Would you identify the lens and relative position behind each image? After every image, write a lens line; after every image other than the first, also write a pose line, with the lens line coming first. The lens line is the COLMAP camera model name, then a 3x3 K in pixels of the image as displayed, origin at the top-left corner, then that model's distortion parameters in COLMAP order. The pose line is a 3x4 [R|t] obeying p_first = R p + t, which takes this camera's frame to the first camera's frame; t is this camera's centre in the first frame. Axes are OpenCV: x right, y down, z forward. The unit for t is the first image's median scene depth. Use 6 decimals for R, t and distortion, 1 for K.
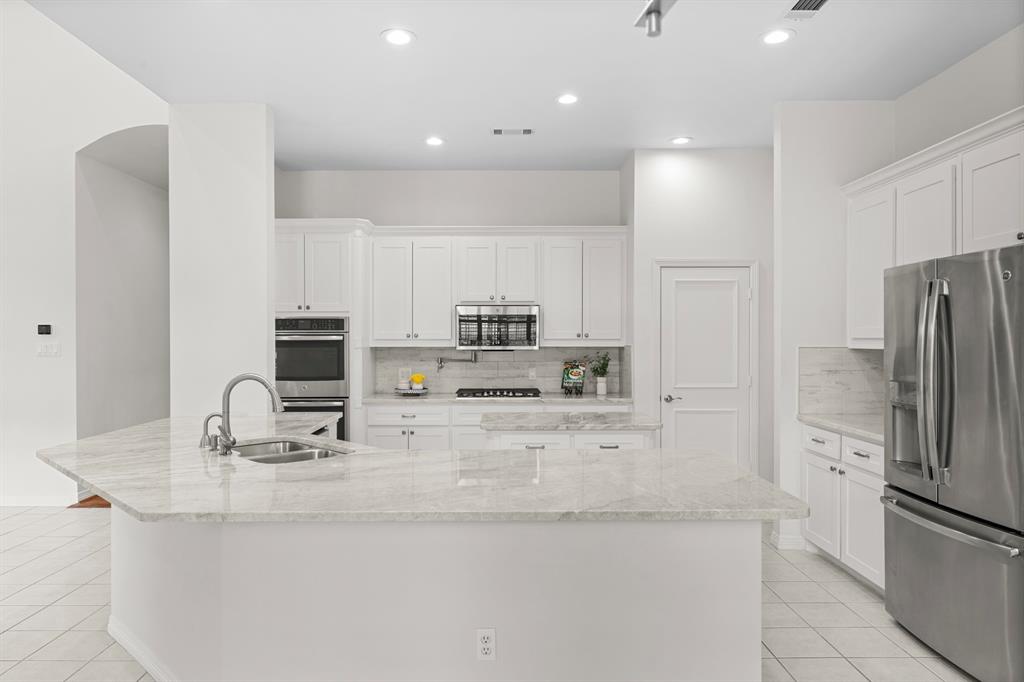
lens RADIAL K [[641.6, 0, 509.1], [0, 641.6, 347.6], [0, 0, 1]] dist [0.000473, 0.000291]
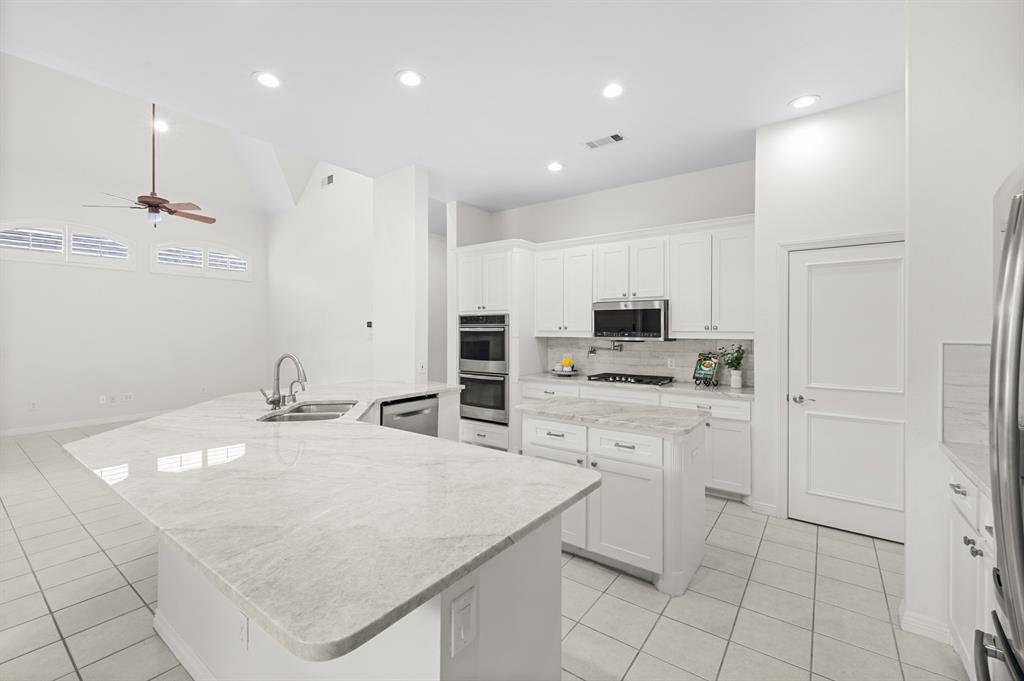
lens RADIAL K [[431.7, 0, 512.9], [0, 431.7, 331.6], [0, 0, 1]] dist [0.004223, 0.000707]
pose [[0.799331, 0.004605, -0.600873, 0.279673], [-0.013413, 0.999858, -0.010181, -0.001716], [0.600741, 0.016197, 0.799279, 0.274532]]
